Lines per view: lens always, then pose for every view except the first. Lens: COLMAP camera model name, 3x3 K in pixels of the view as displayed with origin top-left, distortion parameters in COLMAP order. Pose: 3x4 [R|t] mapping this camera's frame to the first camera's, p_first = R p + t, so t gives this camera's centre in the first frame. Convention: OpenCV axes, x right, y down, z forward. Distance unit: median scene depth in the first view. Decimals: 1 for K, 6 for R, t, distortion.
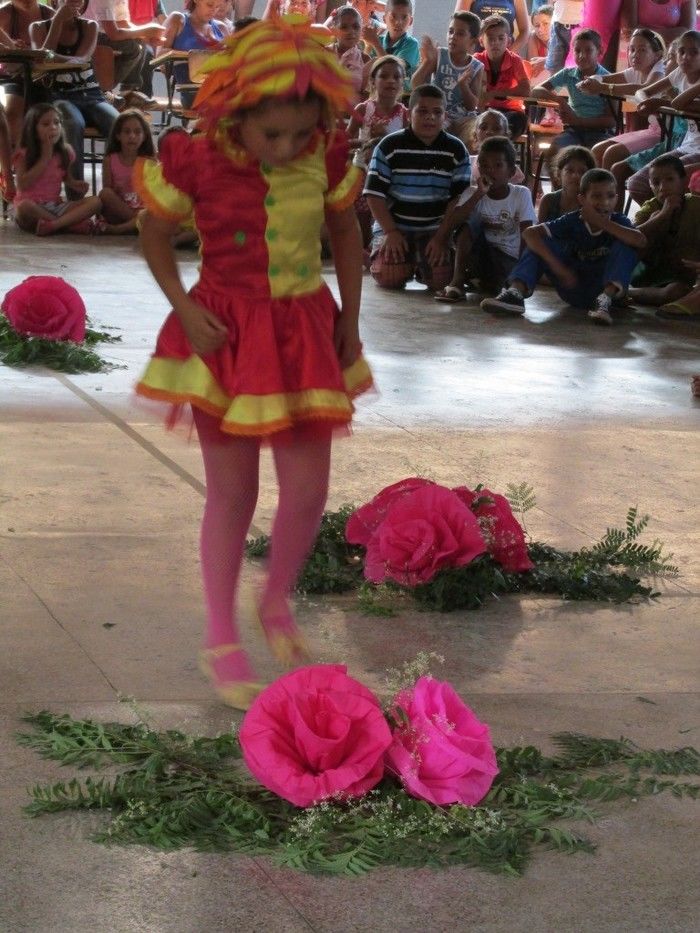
lens RADIAL K [[2921.9, 0, 322.8], [0, 2921.9, 467.3], [0, 0, 1]] dist [-0.039855, 1.080684]
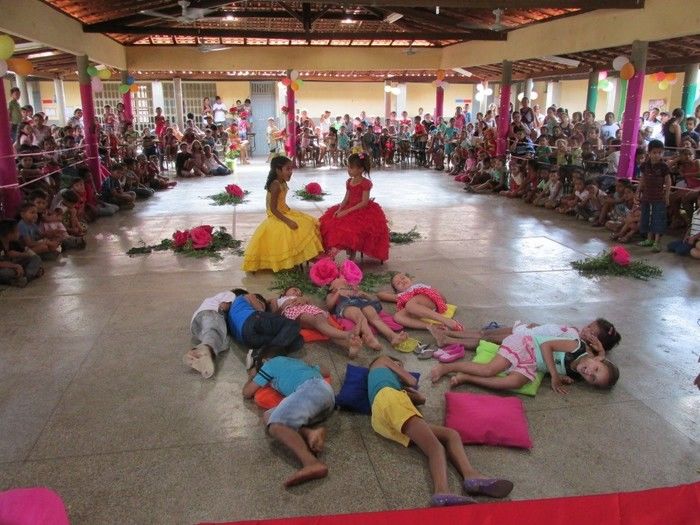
lens RADIAL K [[581.1, 0, 350.0], [0, 581.1, 262.5], [0, 0, 1]] dist [-0.031006, 0.007044]
pose [[0.993194, -0.033441, -0.111566, 0.154252], [0.041841, 0.996393, 0.073820, 0.001988], [0.108695, -0.077986, 0.991011, -0.000421]]
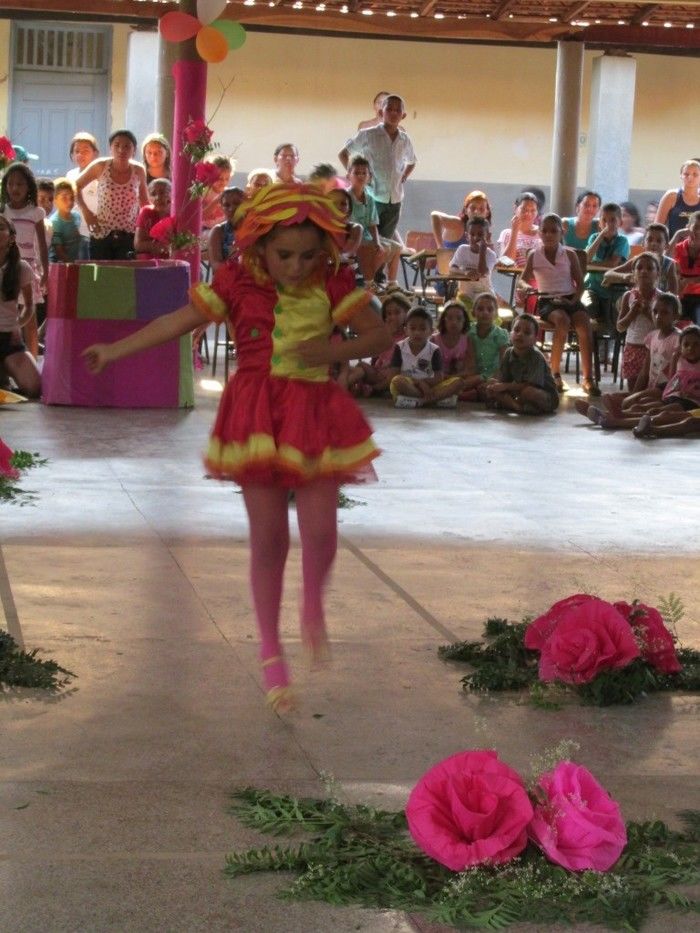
lens RADIAL K [[2354.7, 0, 350.0], [0, 2354.7, 466.5], [0, 0, 1]] dist [-0.049382, -0.025213]
pose [[0.995287, -0.003462, -0.096912, 0.041768], [-0.001530, 0.998678, -0.051379, 0.001487], [0.096961, 0.051285, 0.993966, 0.038595]]
